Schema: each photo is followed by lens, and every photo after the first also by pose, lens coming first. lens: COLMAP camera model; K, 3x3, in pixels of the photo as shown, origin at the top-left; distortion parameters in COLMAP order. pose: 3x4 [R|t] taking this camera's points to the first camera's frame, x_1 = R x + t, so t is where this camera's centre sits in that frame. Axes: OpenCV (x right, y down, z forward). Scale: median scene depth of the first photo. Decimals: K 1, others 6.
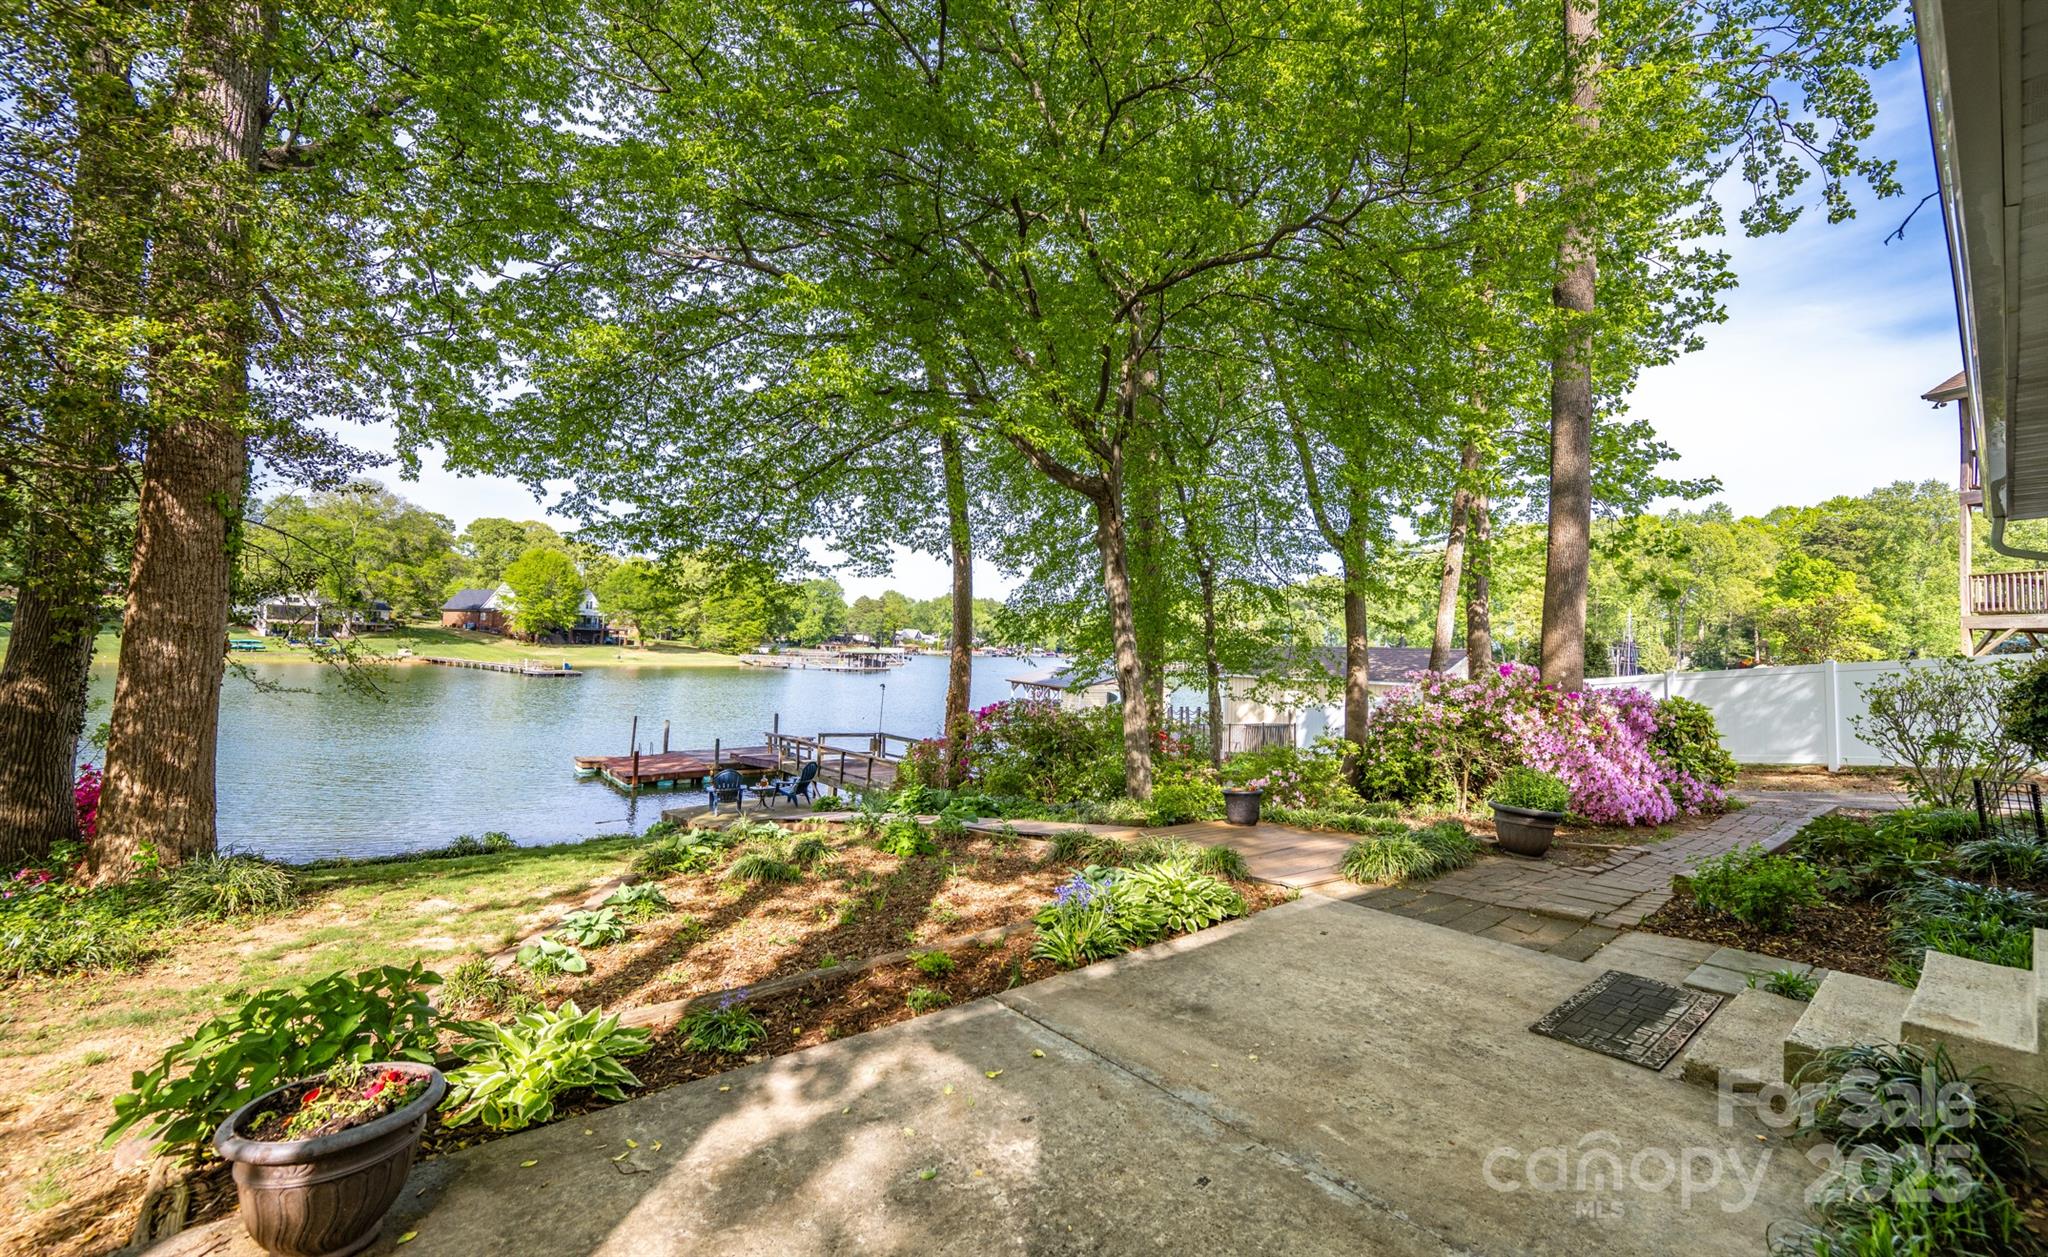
lens RADIAL K [[821.5, 0, 1028.8], [0, 821.5, 615.4], [0, 0, 1]] dist [-0.003050, -0.000421]
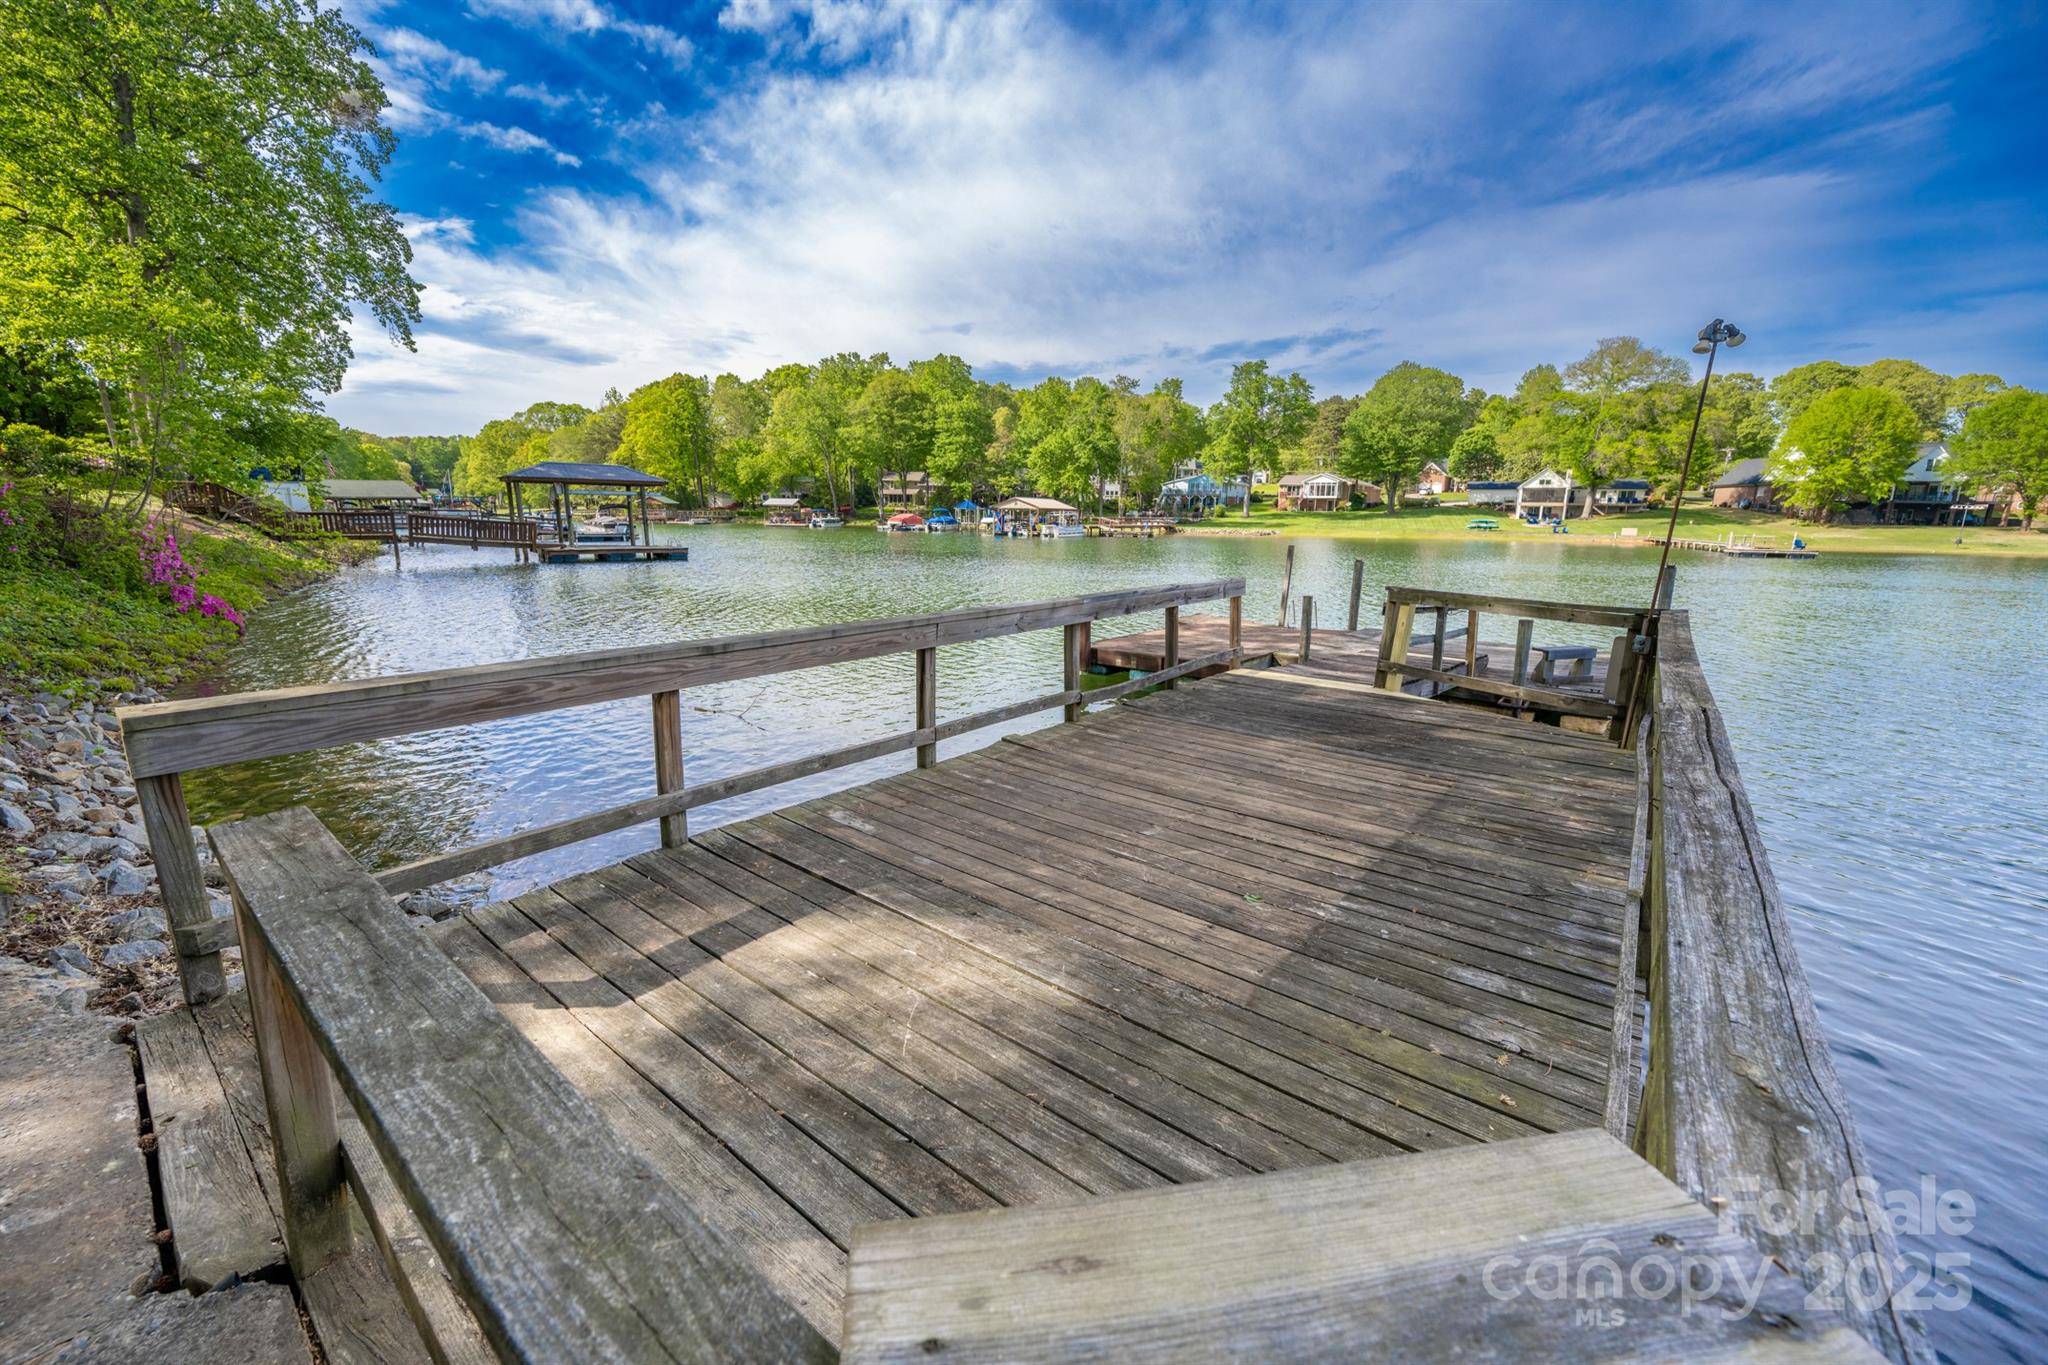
lens RADIAL K [[806.7, 0, 1028.8], [0, 806.7, 676.1], [0, 0, 1]] dist [-0.002267, -0.000216]
pose [[0.178664, 0.164114, -0.970127, -0.004917], [0.029108, 0.984678, 0.171936, 0.023740], [0.983480, -0.058957, 0.171149, 0.161622]]
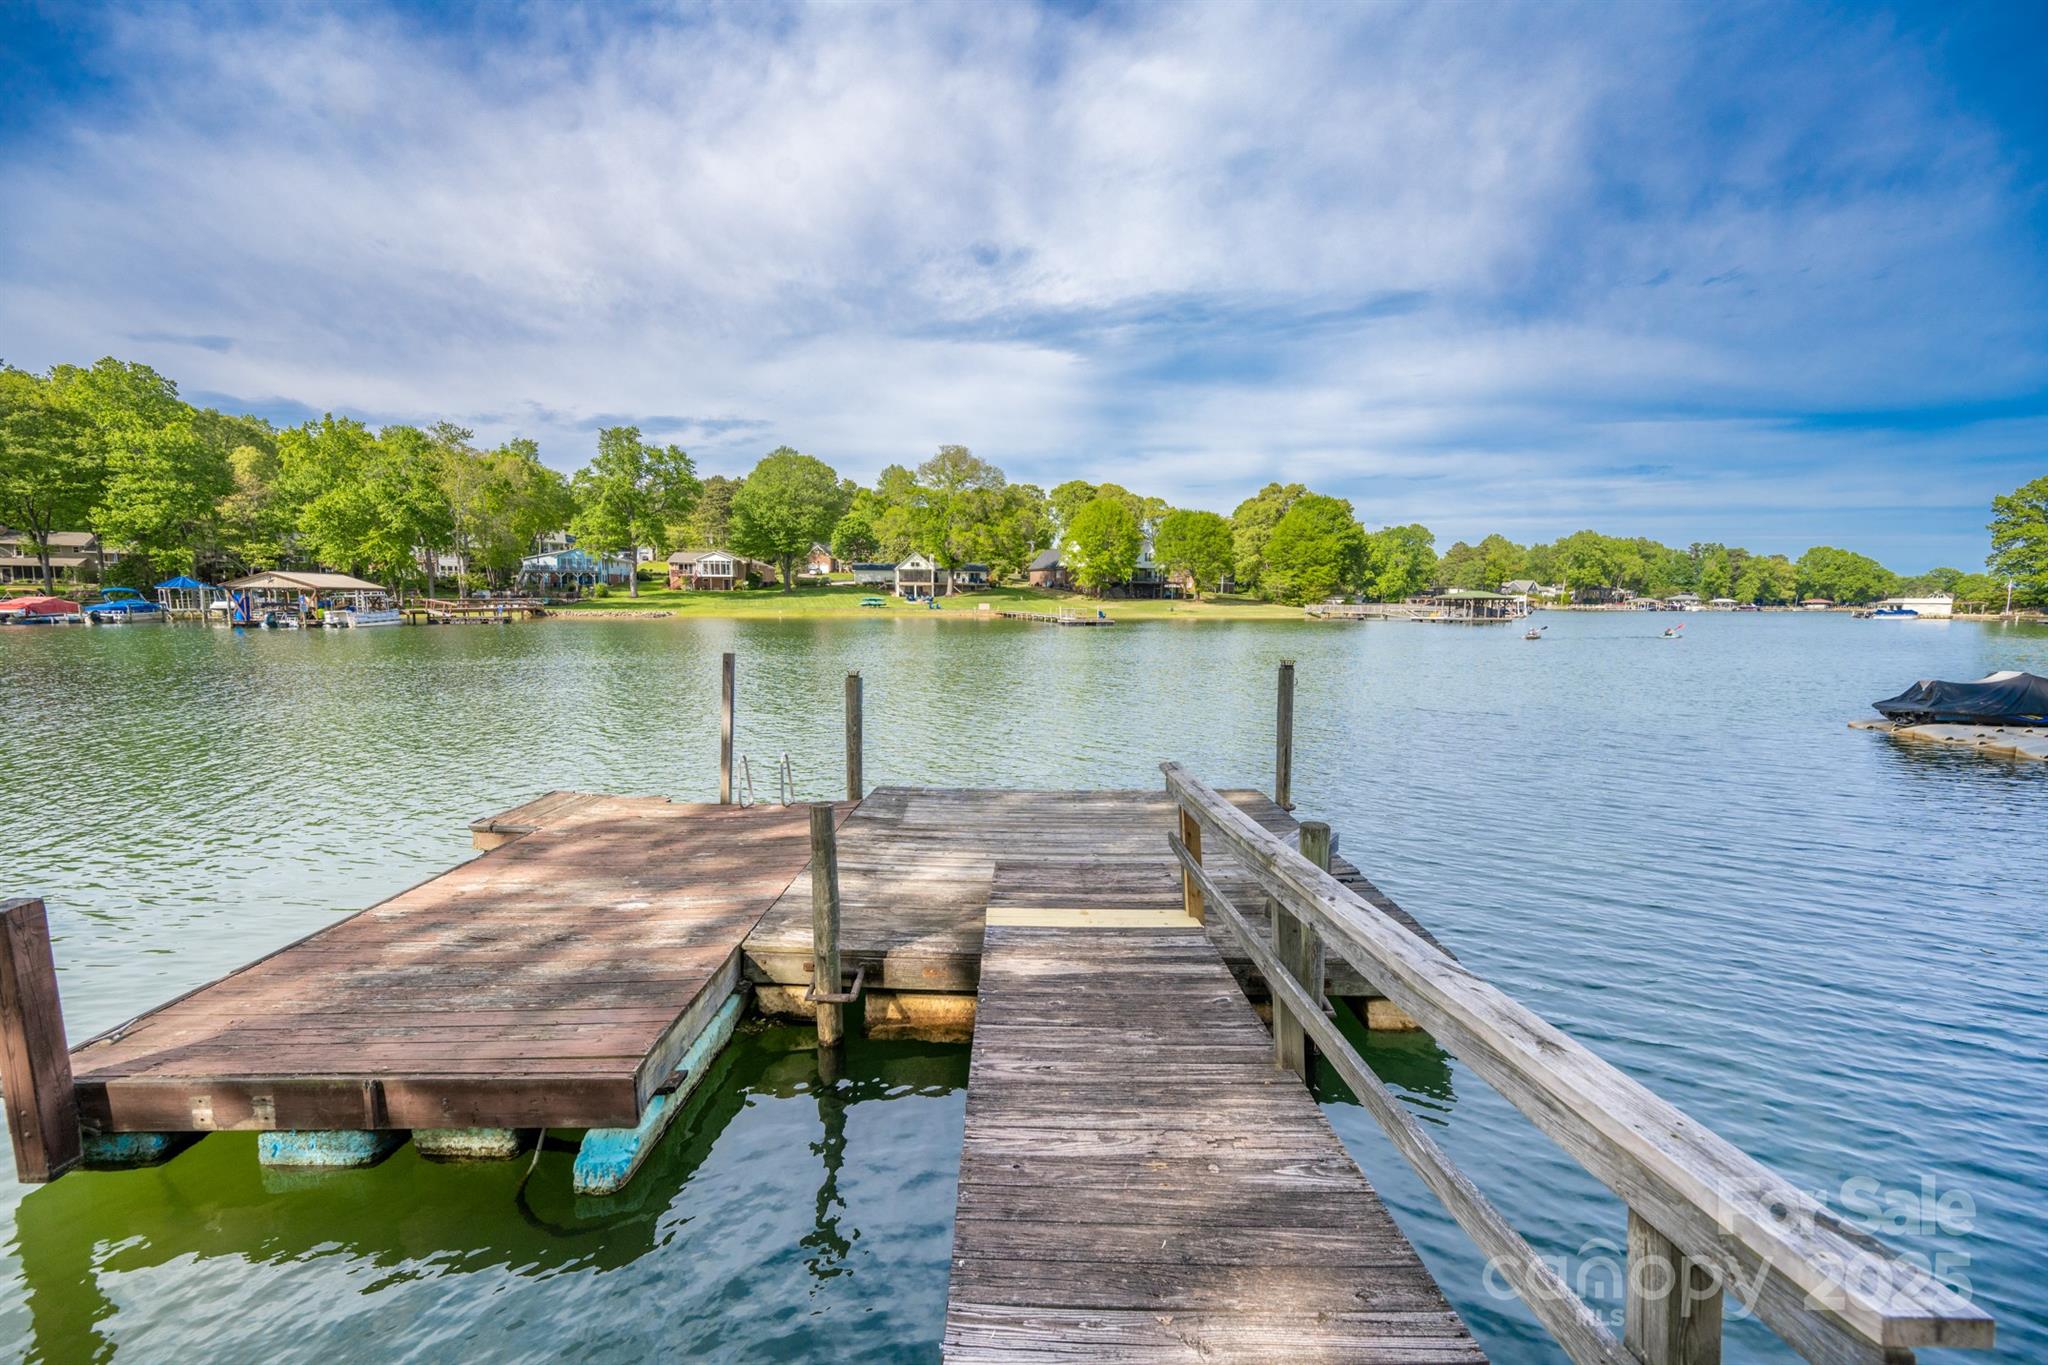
lens RADIAL K [[806.7, 0, 1028.6], [0, 806.7, 681.8], [0, 0, 1]] dist [-0.002267, -0.000216]
pose [[0.776928, 0.036112, -0.628553, -0.052125], [0.043298, 0.992925, 0.110566, 0.022802], [0.628099, -0.113117, 0.769868, 0.183957]]
